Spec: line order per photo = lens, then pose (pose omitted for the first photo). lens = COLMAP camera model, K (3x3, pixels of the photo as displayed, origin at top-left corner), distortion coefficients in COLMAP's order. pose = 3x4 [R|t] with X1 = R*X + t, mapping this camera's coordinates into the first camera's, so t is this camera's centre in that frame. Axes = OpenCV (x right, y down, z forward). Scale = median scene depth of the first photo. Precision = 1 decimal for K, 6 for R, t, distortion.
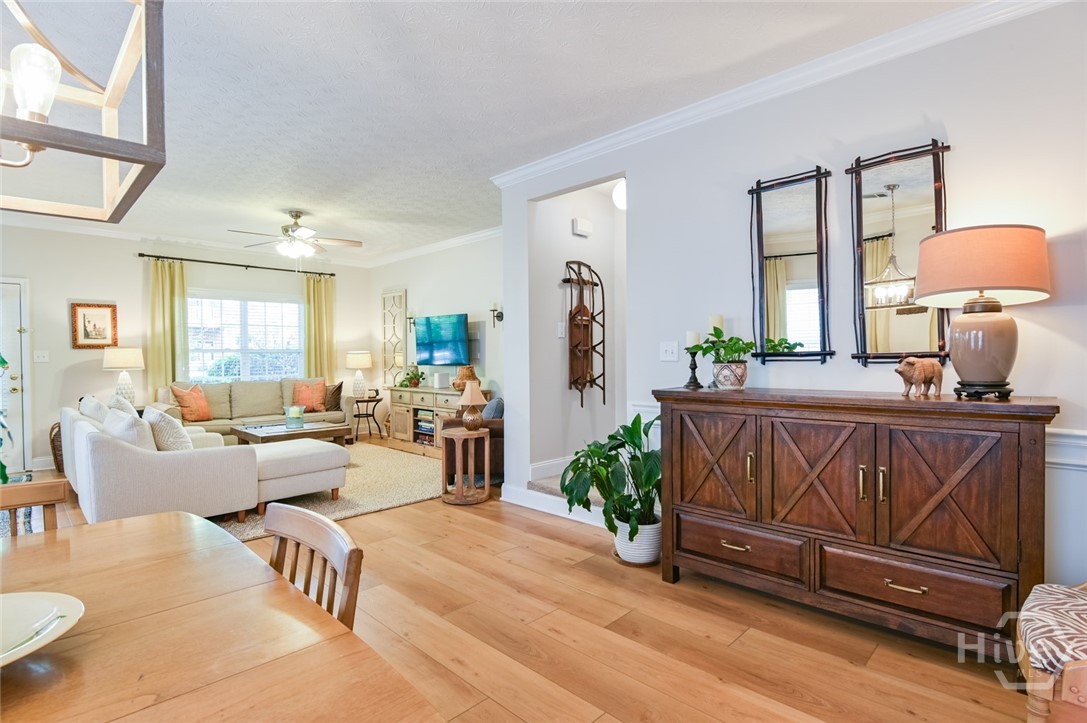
lens RADIAL K [[532.0, 0, 543.7], [0, 532.0, 361.3], [0, 0, 1]] dist [-0.018809, -0.001394]
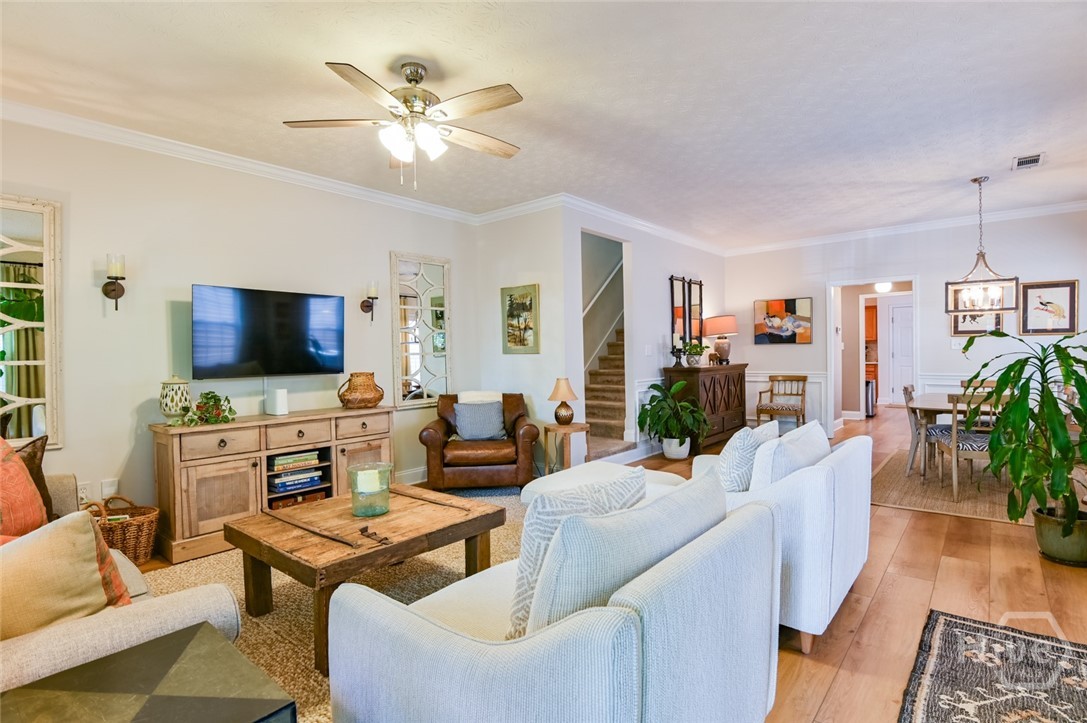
lens RADIAL K [[532.0, 0, 544.6], [0, 532.0, 360.9], [0, 0, 1]] dist [-0.018809, -0.001394]
pose [[-0.067360, -0.003552, 0.997722, -0.976780], [0.032342, 0.999460, 0.005742, -0.003057], [-0.997204, 0.032656, -0.067209, 0.916419]]
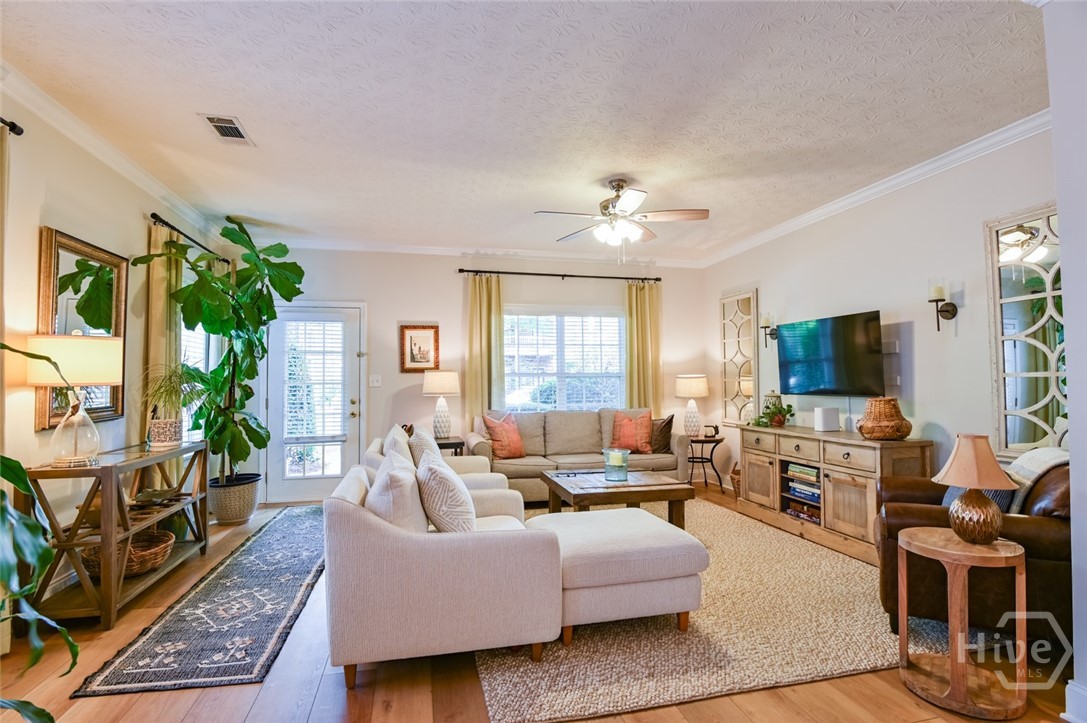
lens RADIAL K [[532.0, 0, 543.5], [0, 532.0, 360.8], [0, 0, 1]] dist [-0.018809, -0.001394]
pose [[0.843824, -0.019269, -0.536274, -0.168334], [-0.007019, 0.998873, -0.046935, -0.002230], [0.536574, 0.043369, 0.842738, 0.342122]]
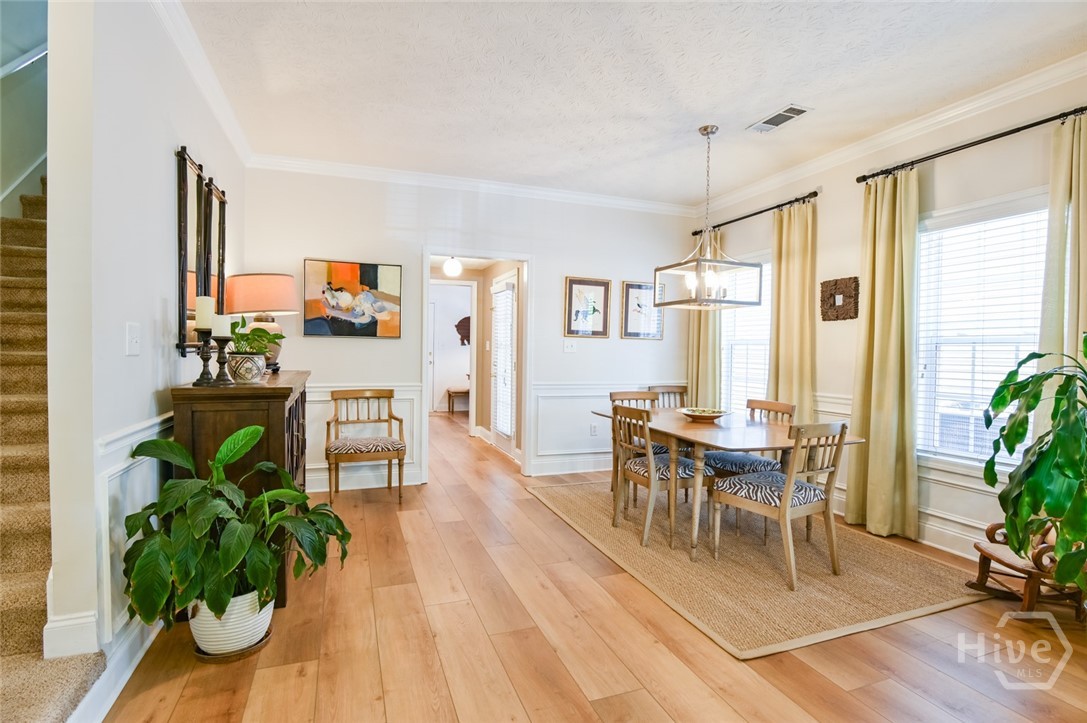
lens RADIAL K [[532.0, 0, 544.3], [0, 532.0, 360.7], [0, 0, 1]] dist [-0.018809, -0.001394]
pose [[-0.903649, -0.011258, 0.428126, -0.271912], [0.002106, 0.999526, 0.030729, -0.007290], [-0.428269, 0.028670, -0.903197, 0.825522]]
